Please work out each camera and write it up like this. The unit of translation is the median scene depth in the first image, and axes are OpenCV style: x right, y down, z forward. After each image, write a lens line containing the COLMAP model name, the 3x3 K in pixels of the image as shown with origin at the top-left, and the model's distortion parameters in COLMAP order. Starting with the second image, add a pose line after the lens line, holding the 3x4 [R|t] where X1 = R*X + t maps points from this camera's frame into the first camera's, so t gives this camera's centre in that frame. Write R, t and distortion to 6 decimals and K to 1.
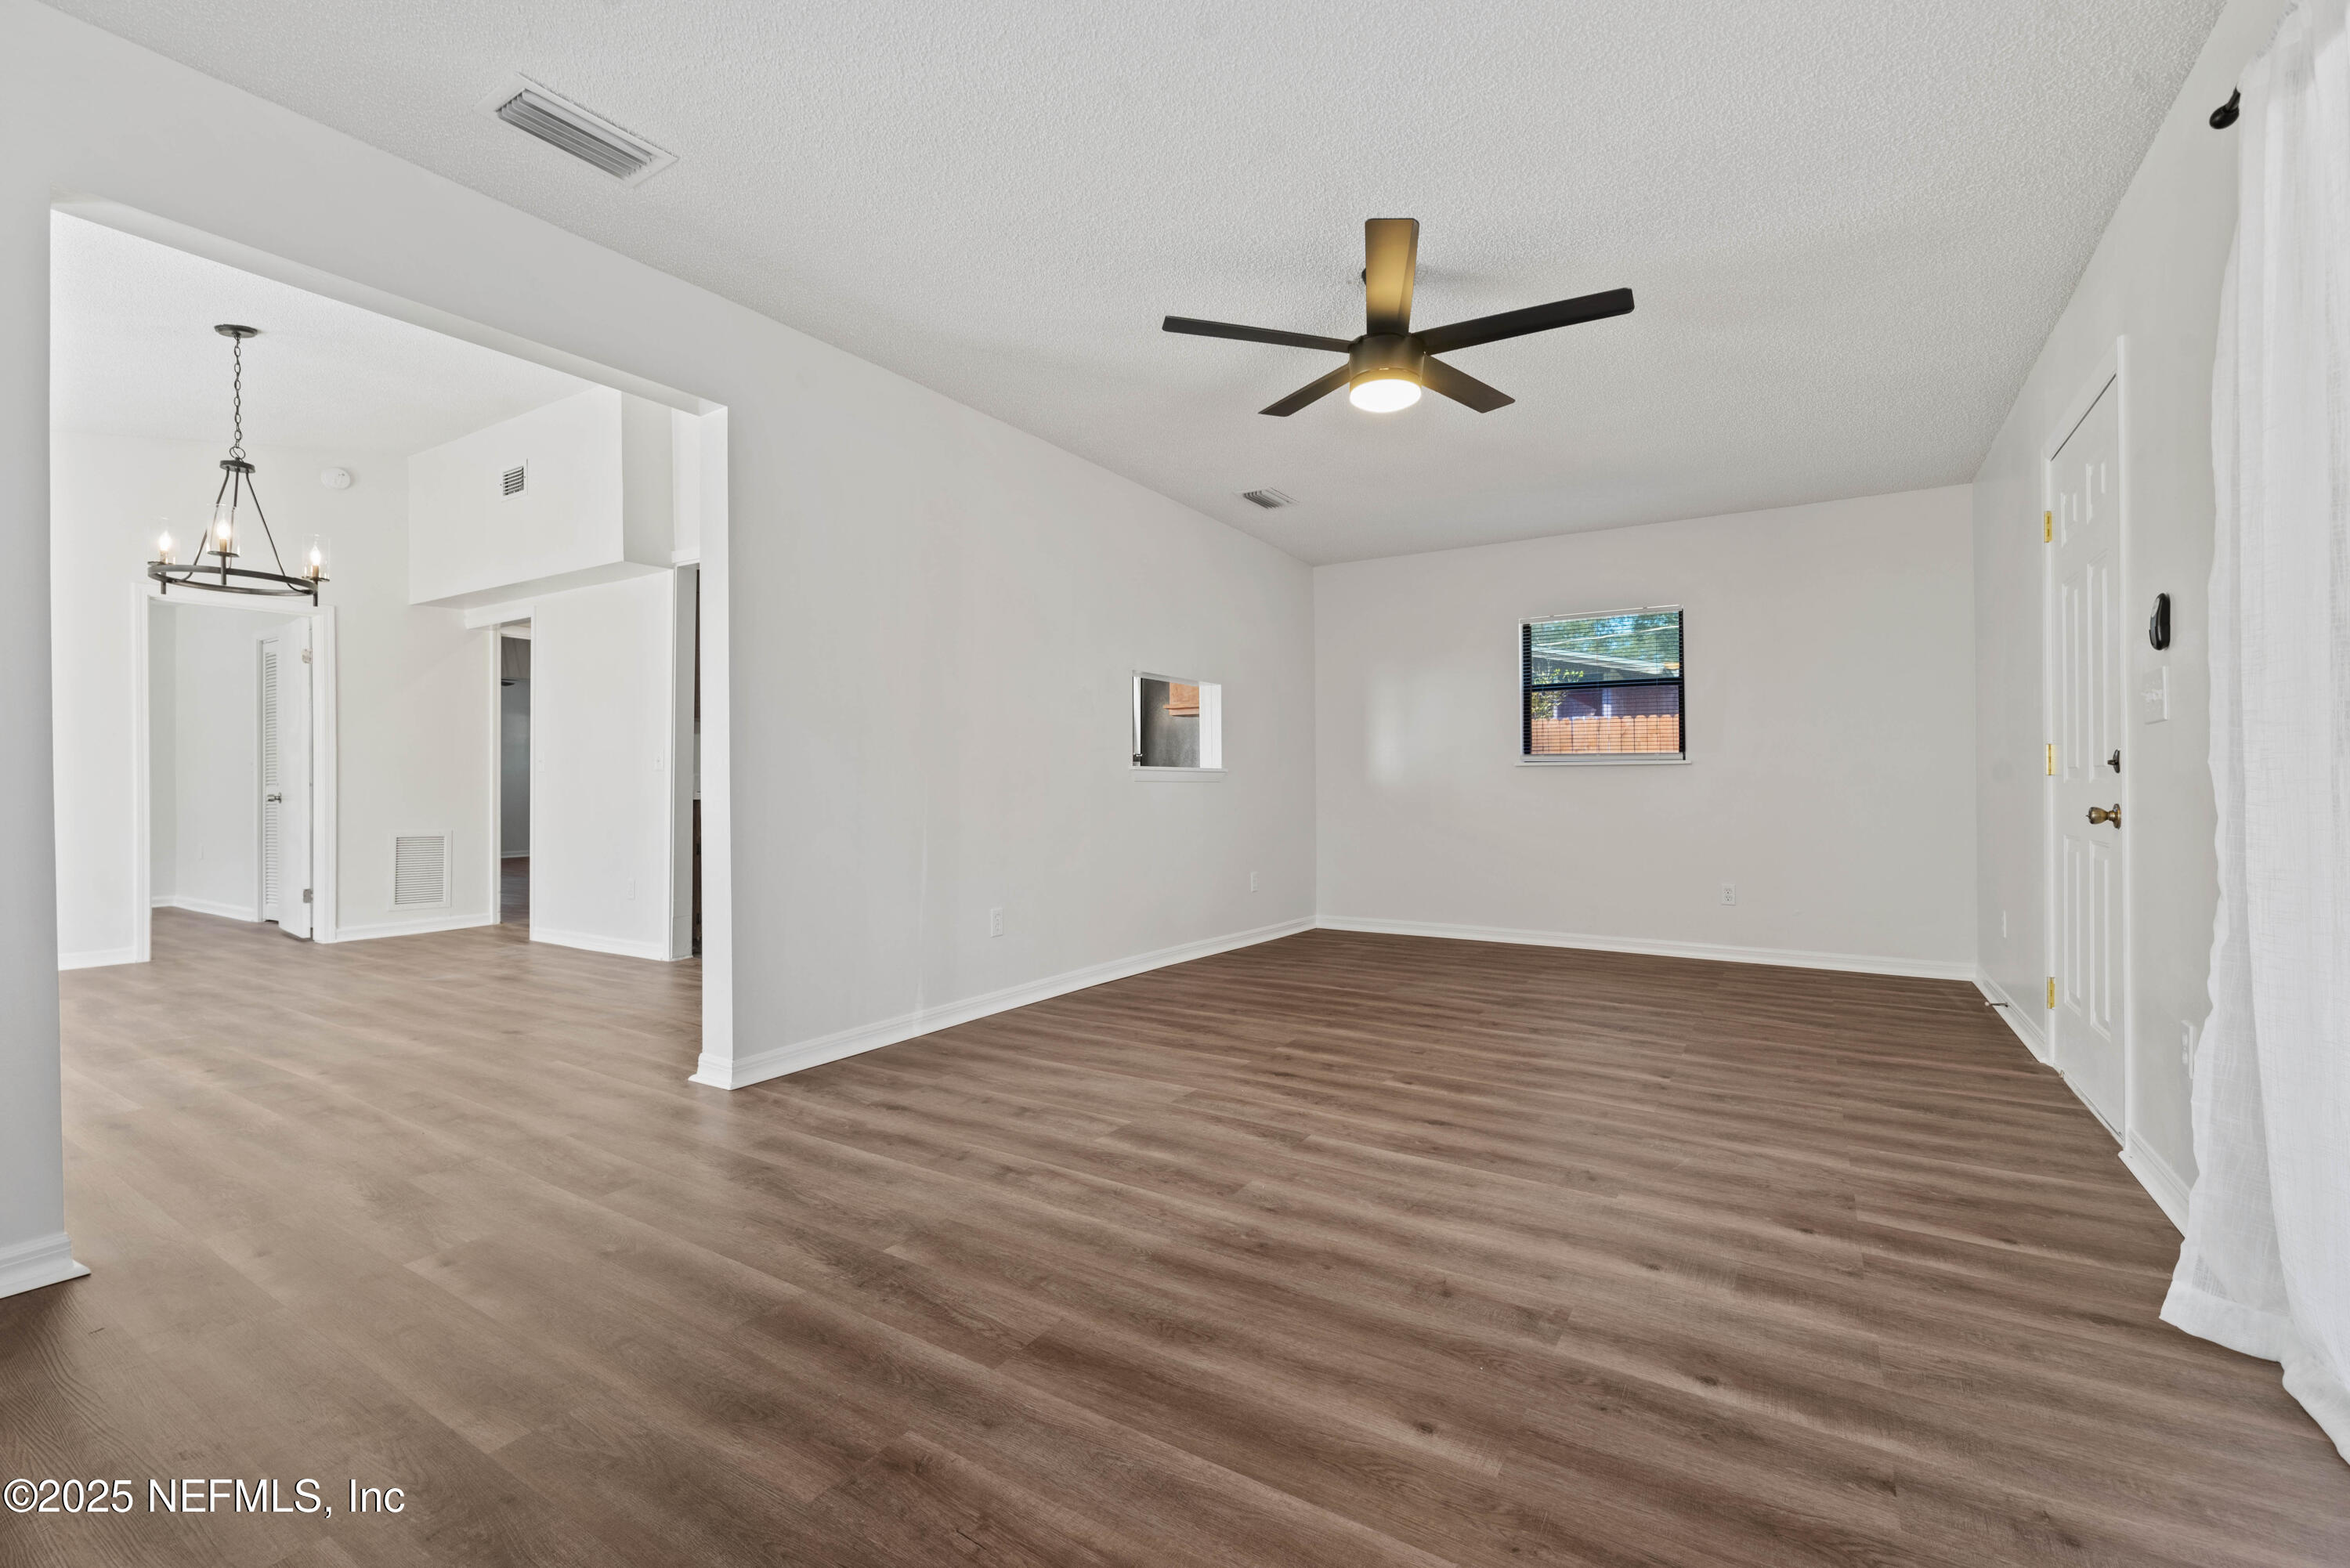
lens RADIAL K [[1010.4, 0, 1168.8], [0, 1010.4, 782.6], [0, 0, 1]] dist [0.000489, -0.000735]
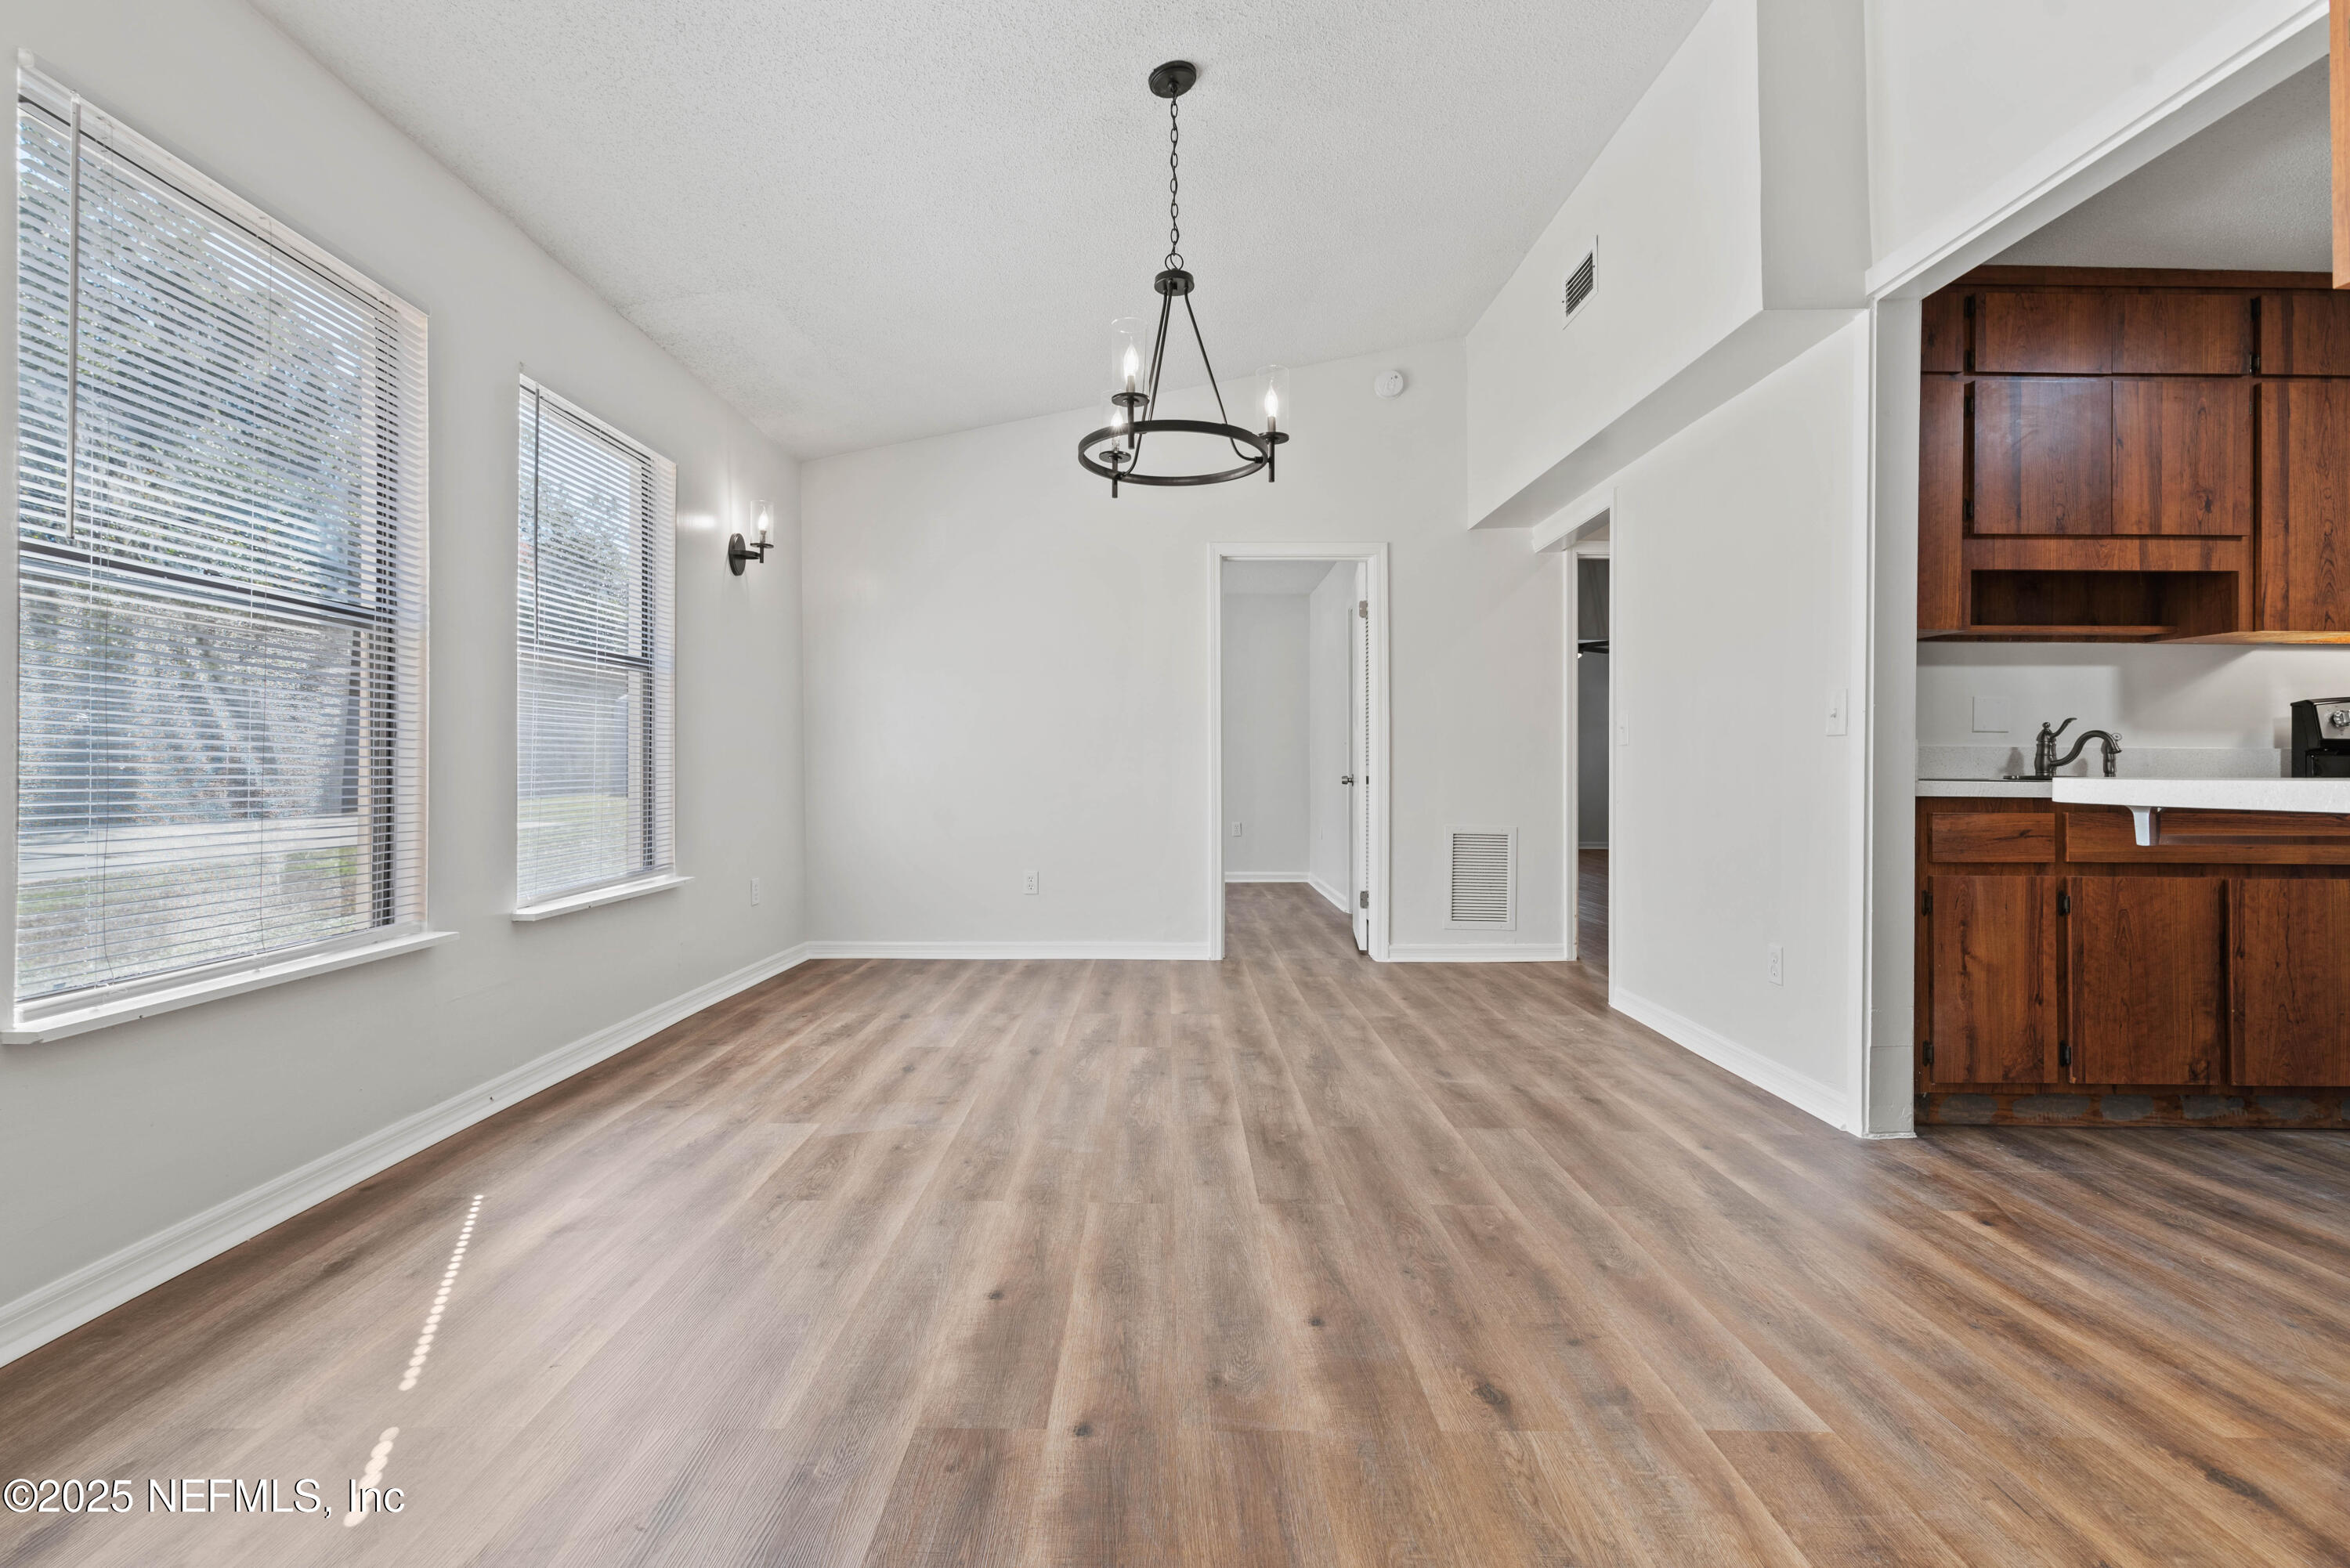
lens RADIAL K [[1024.0, 0, 1166.4], [0, 1024.0, 755.3], [0, 0, 1]] dist [-0.000156, -0.000484]
pose [[0.537790, -0.008266, -0.843039, -0.528817], [-0.001222, 0.999943, -0.010584, 0.006096], [0.843078, 0.006722, 0.537749, 0.932690]]
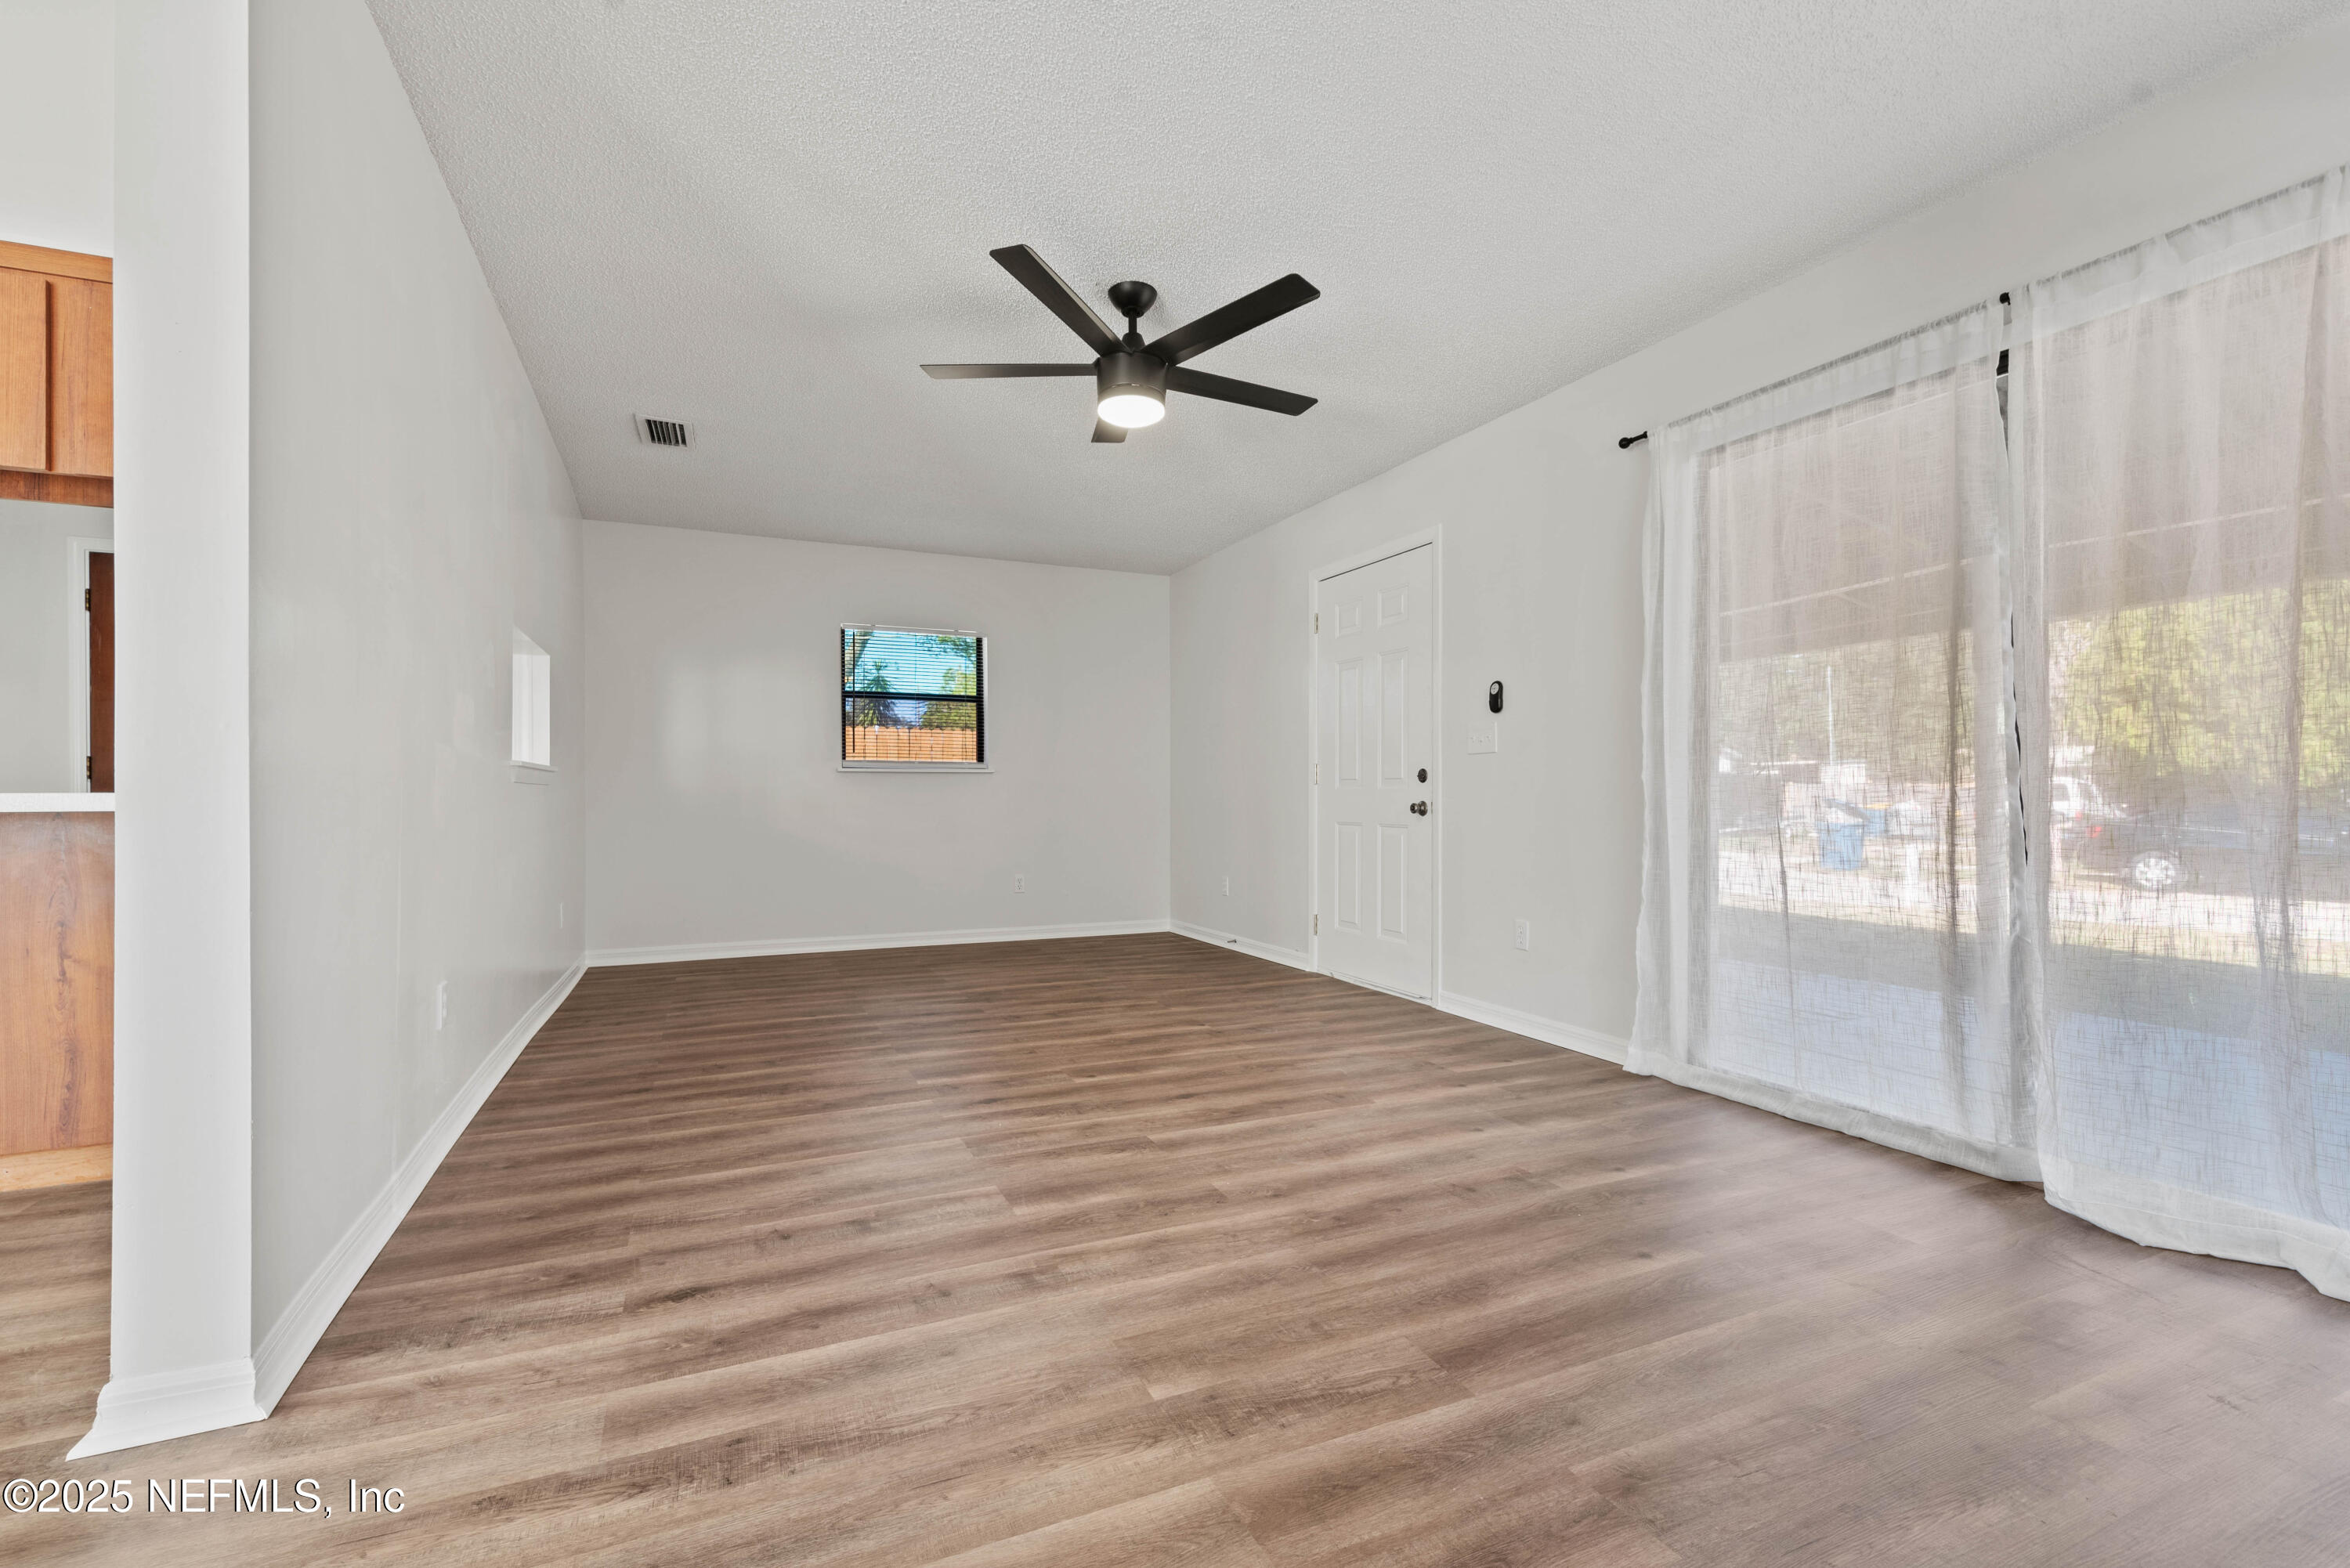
lens RADIAL K [[1000.4, 0, 1163.8], [0, 1000.4, 800.8], [0, 0, 1]] dist [-0.000216, -0.000309]
pose [[0.549718, -0.003921, 0.835341, -0.667965], [-0.002796, 0.999975, 0.006534, 0.010100], [-0.835346, -0.005928, 0.549693, 0.437432]]
